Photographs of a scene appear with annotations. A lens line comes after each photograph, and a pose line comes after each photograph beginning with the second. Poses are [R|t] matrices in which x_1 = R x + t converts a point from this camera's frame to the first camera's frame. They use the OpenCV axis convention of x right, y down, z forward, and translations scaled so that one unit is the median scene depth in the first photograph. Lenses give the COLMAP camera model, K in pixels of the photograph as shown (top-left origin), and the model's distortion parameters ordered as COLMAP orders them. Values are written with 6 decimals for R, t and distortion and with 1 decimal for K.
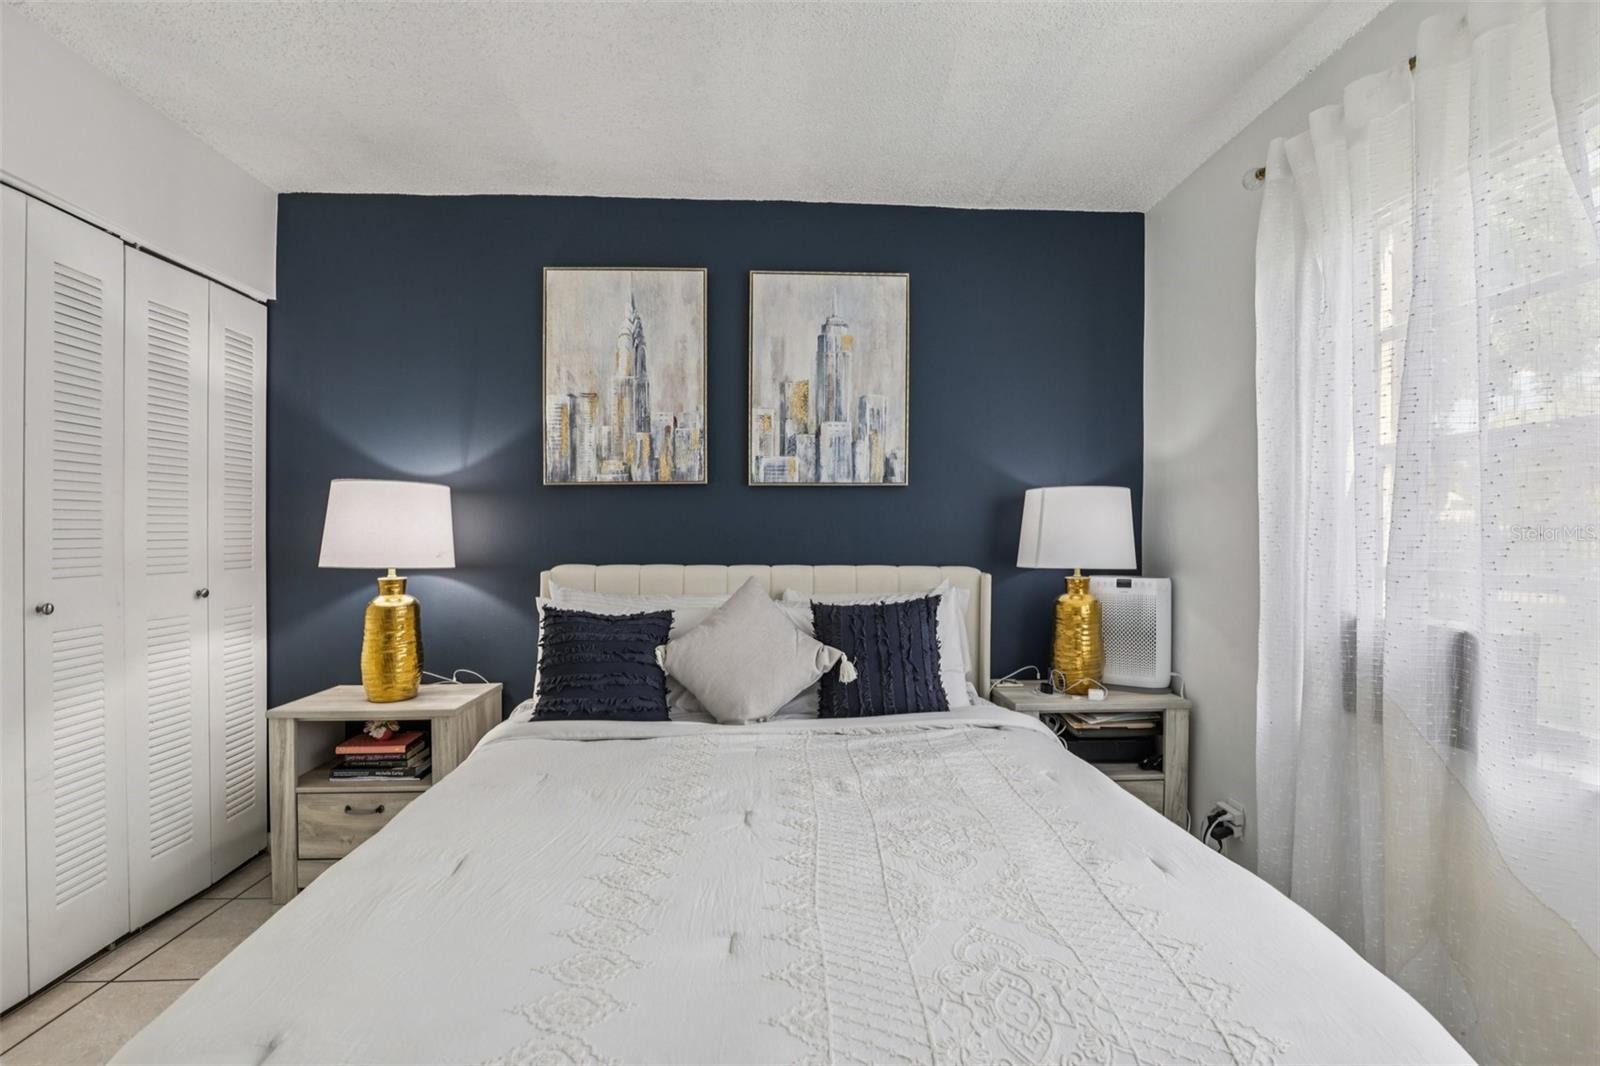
lens RADIAL K [[753.6, 0, 822.1], [0, 753.6, 582.6], [0, 0, 1]] dist [-0.034006, 0.004590]
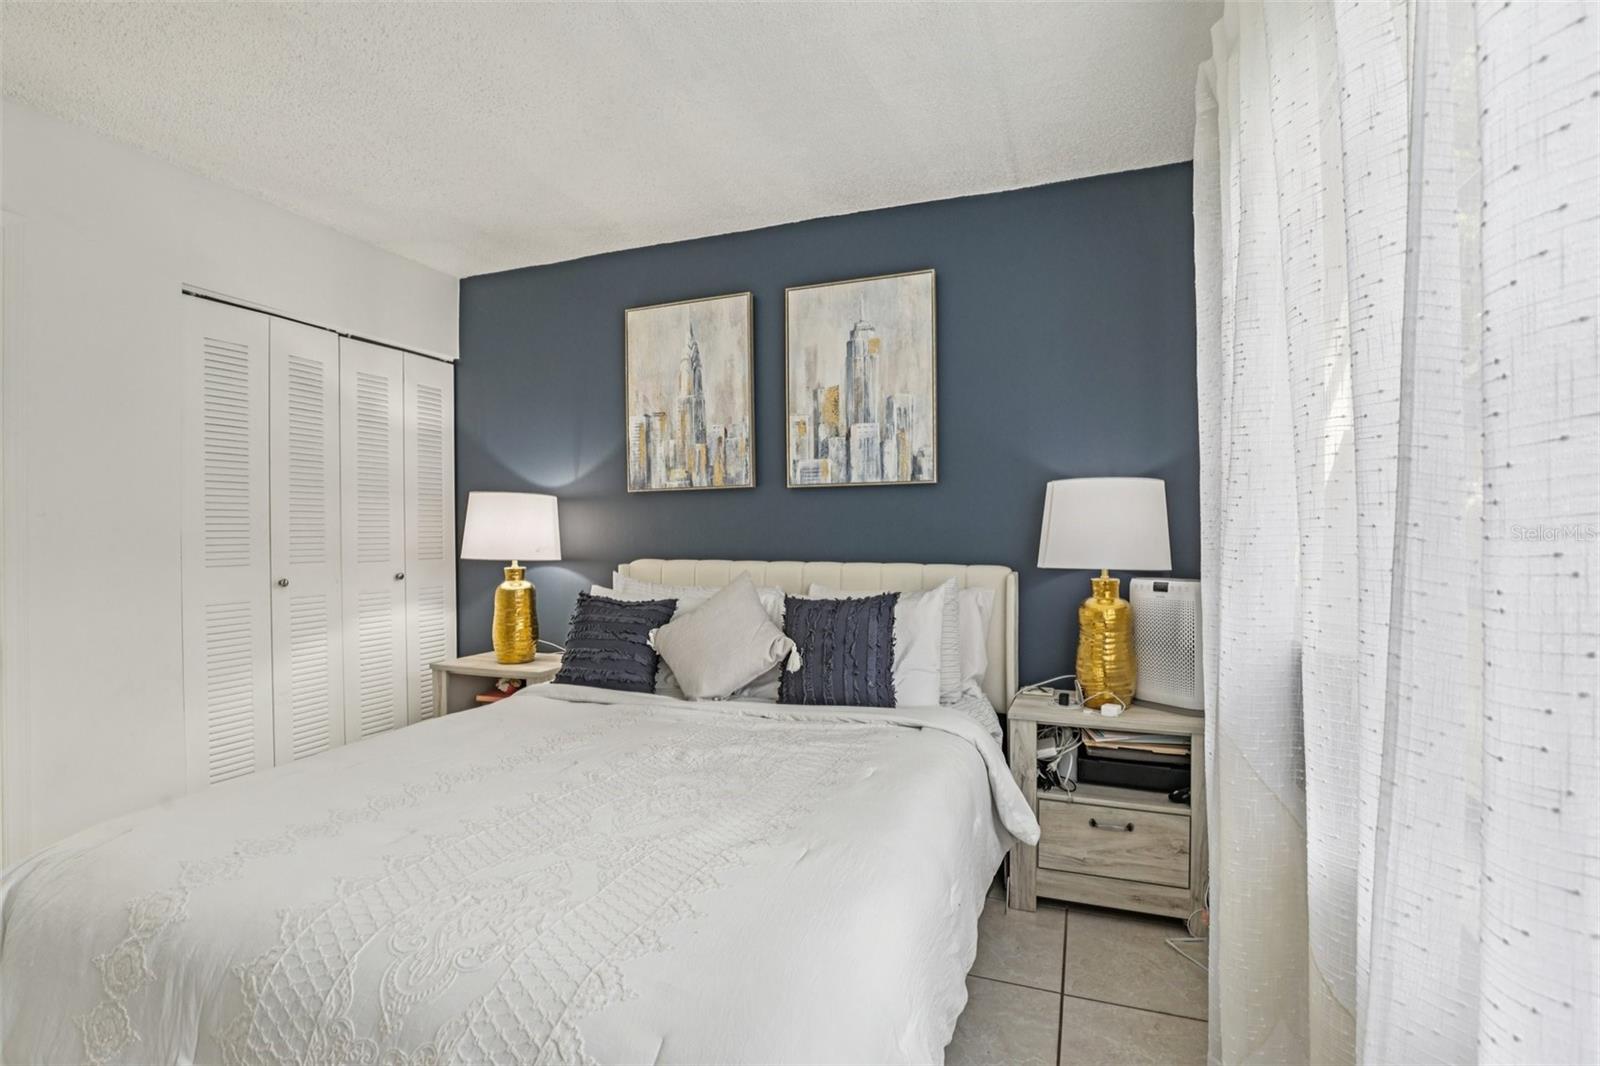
lens RADIAL K [[753.6, 0, 790.9], [0, 753.6, 581.0], [0, 0, 1]] dist [-0.034006, 0.004590]
pose [[0.907139, 0.022955, -0.420204, 0.383294], [-0.023060, 0.999722, 0.004831, -0.000445], [0.420198, 0.005308, 0.907417, 0.024991]]
